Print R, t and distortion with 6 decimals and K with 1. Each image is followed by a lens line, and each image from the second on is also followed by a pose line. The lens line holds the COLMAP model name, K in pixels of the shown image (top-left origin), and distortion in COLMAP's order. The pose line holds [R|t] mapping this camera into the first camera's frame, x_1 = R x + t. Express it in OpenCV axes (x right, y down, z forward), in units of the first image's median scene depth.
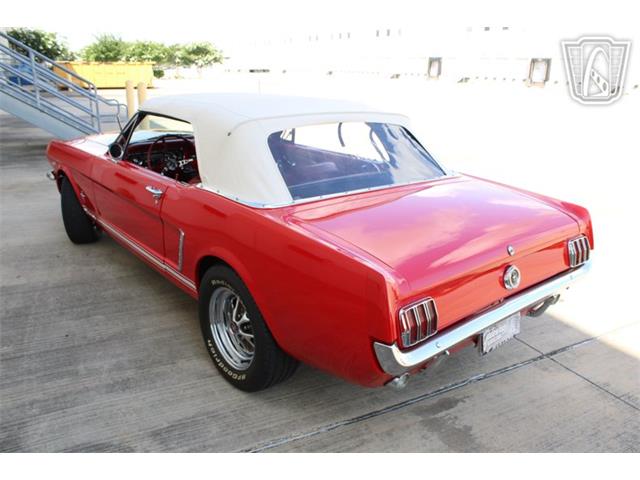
lens RADIAL K [[530.8, 0, 320.0], [0, 530.8, 240.0], [0, 0, 1]] dist [-0.141270, 0.106433]
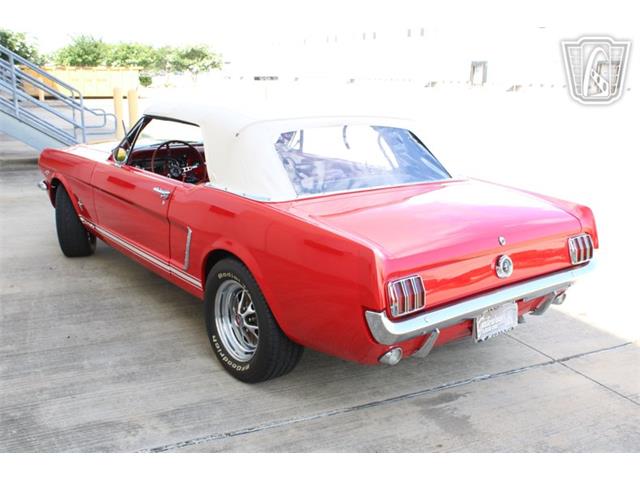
lens RADIAL K [[653.6, 0, 320.0], [0, 653.6, 240.0], [0, 0, 1]] dist [-0.082391, 0.021886]
pose [[0.999542, 0.003756, -0.030018, 0.031120], [-0.005820, 0.997602, -0.068971, 0.092145], [0.029687, 0.069114, 0.997167, -0.263556]]
